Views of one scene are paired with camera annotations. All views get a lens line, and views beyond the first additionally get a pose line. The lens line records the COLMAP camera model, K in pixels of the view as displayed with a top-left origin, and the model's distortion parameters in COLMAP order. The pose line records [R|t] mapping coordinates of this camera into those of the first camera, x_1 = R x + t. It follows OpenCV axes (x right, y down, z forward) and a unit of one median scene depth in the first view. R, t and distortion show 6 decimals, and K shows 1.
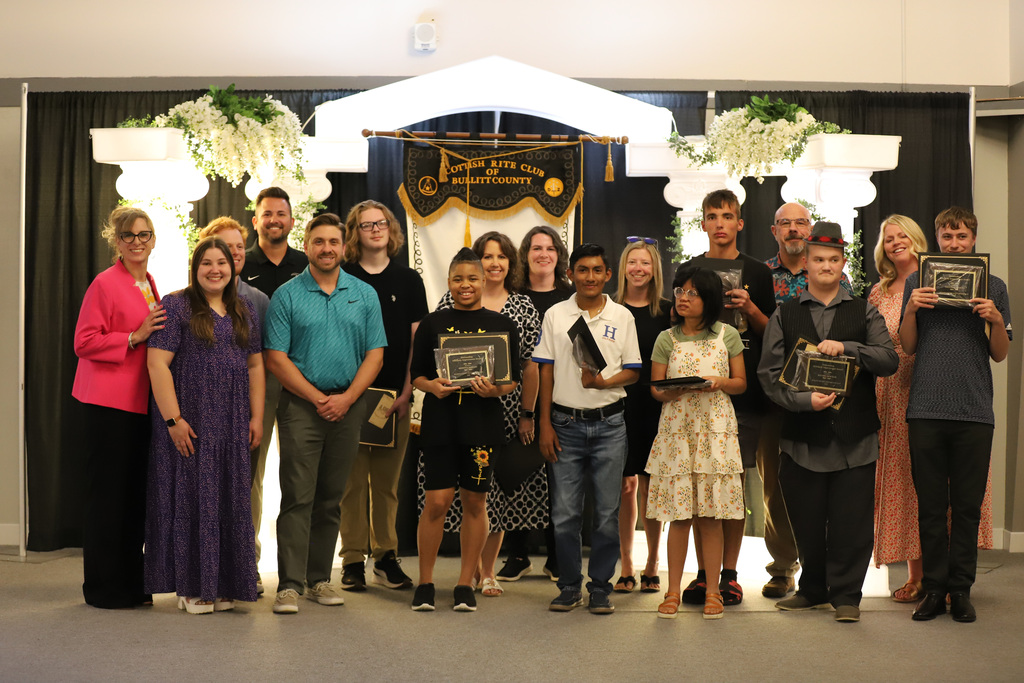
lens RADIAL K [[2113.8, 0, 506.1], [0, 2113.8, 347.6], [0, 0, 1]] dist [-0.305427, 0.000000]
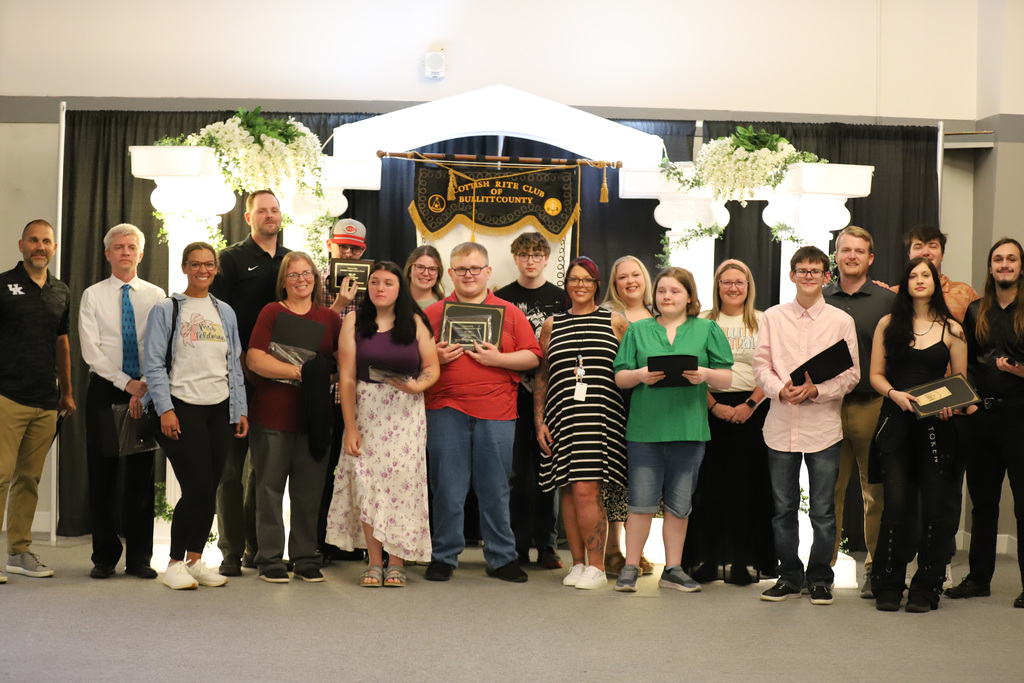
lens RADIAL K [[2113.8, 0, 515.7], [0, 2113.8, 383.7], [0, 0, 1]] dist [-0.305427, 0.000000]
pose [[0.999717, 0.016146, 0.017489, -0.013959], [-0.016312, 0.999823, 0.009339, 0.004886], [-0.017336, -0.009621, 0.999803, -0.083364]]
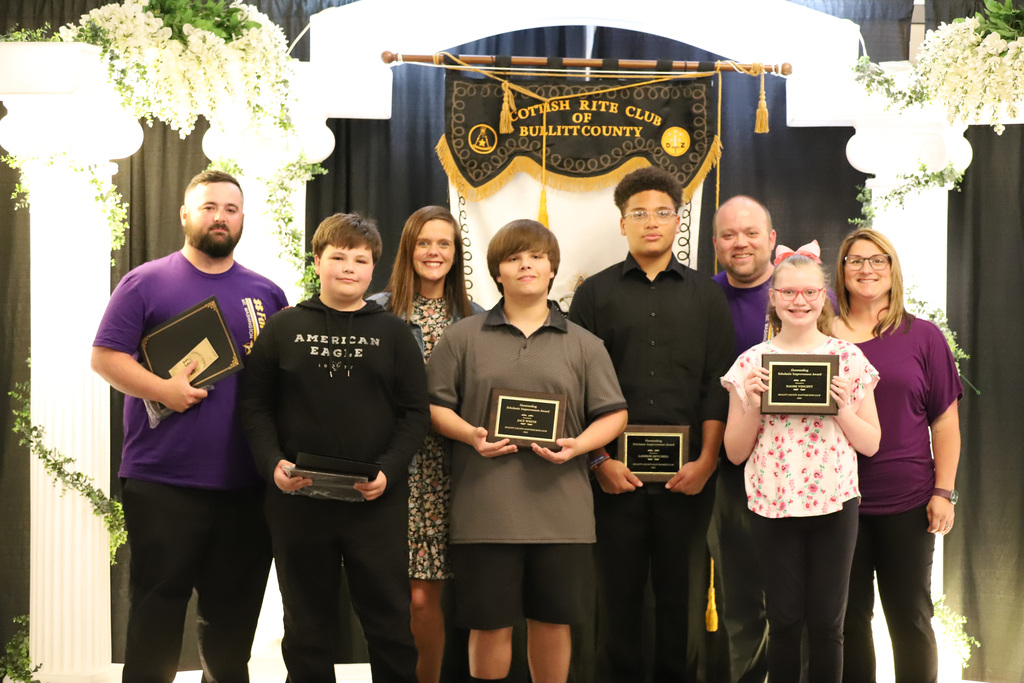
lens RADIAL K [[2861.5, 0, 505.5], [0, 2861.5, 333.0], [0, 0, 1]] dist [-0.060868, 0.000000]
pose [[0.999452, 0.004867, -0.032735, -0.000817], [-0.005446, 0.999830, -0.017621, -0.001302], [0.032644, 0.017790, 0.999309, 0.118503]]
